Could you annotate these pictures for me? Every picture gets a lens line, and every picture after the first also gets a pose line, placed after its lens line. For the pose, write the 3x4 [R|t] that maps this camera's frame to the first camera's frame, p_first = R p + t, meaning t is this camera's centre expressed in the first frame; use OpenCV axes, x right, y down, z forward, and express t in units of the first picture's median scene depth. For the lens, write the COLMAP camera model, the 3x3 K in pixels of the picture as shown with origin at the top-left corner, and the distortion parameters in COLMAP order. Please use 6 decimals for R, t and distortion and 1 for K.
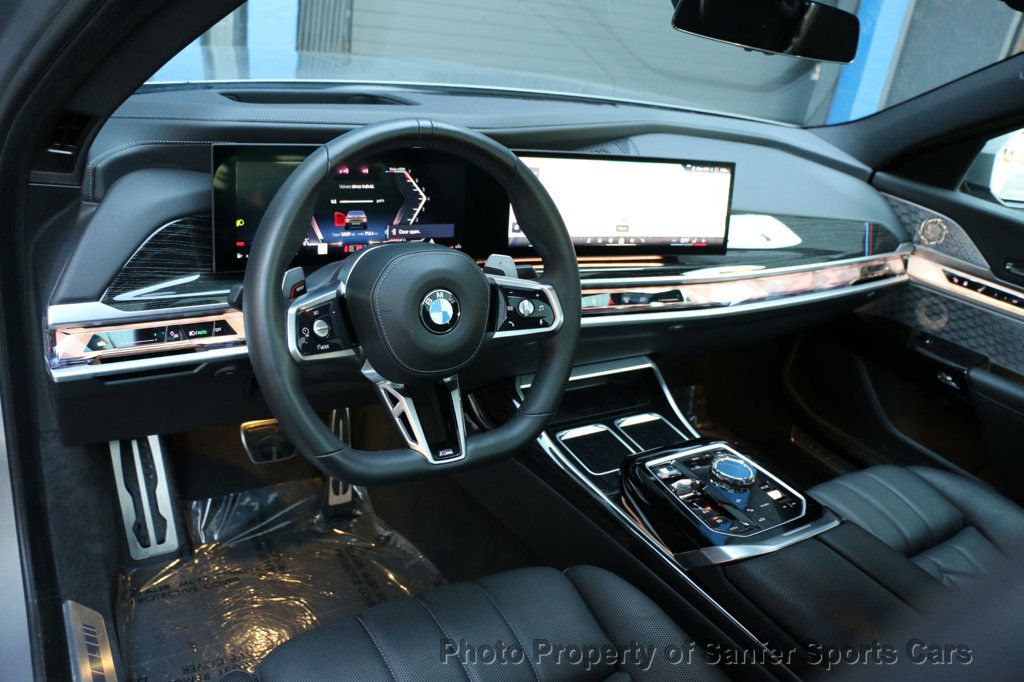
lens RADIAL K [[805.8, 0, 508.9], [0, 805.8, 349.9], [0, 0, 1]] dist [-0.107984, 0.014939]
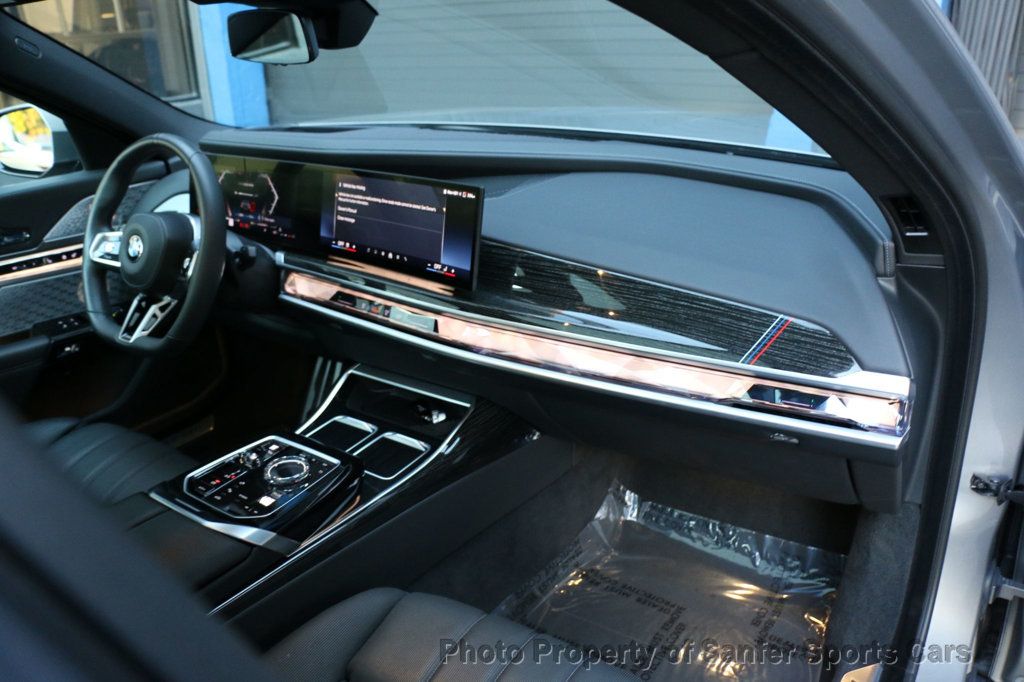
lens RADIAL K [[805.8, 0, 515.9], [0, 805.8, 341.2], [0, 0, 1]] dist [-0.107984, 0.014939]
pose [[0.397529, 0.198869, -0.895780, 0.961874], [-0.307807, 0.948567, 0.073990, -0.129623], [0.864422, 0.246314, 0.438296, 0.579873]]
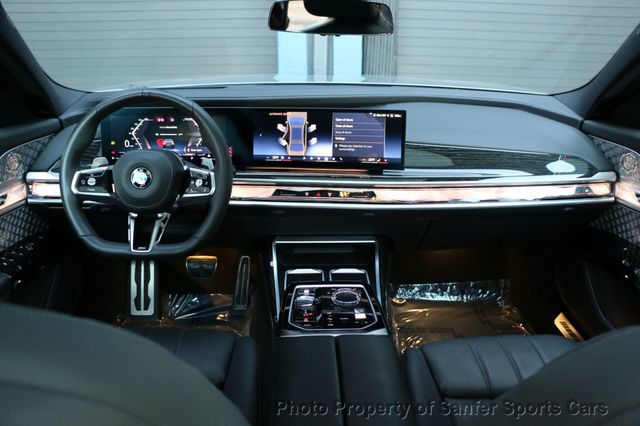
lens RADIAL K [[503.7, 0, 317.9], [0, 503.7, 209.7], [0, 0, 1]] dist [-0.107984, 0.014939]
pose [[0.862728, 0.043694, -0.503777, 0.544440], [-0.106794, 0.989532, -0.097062, 0.061569], [0.494263, 0.137538, 0.858363, 0.076528]]
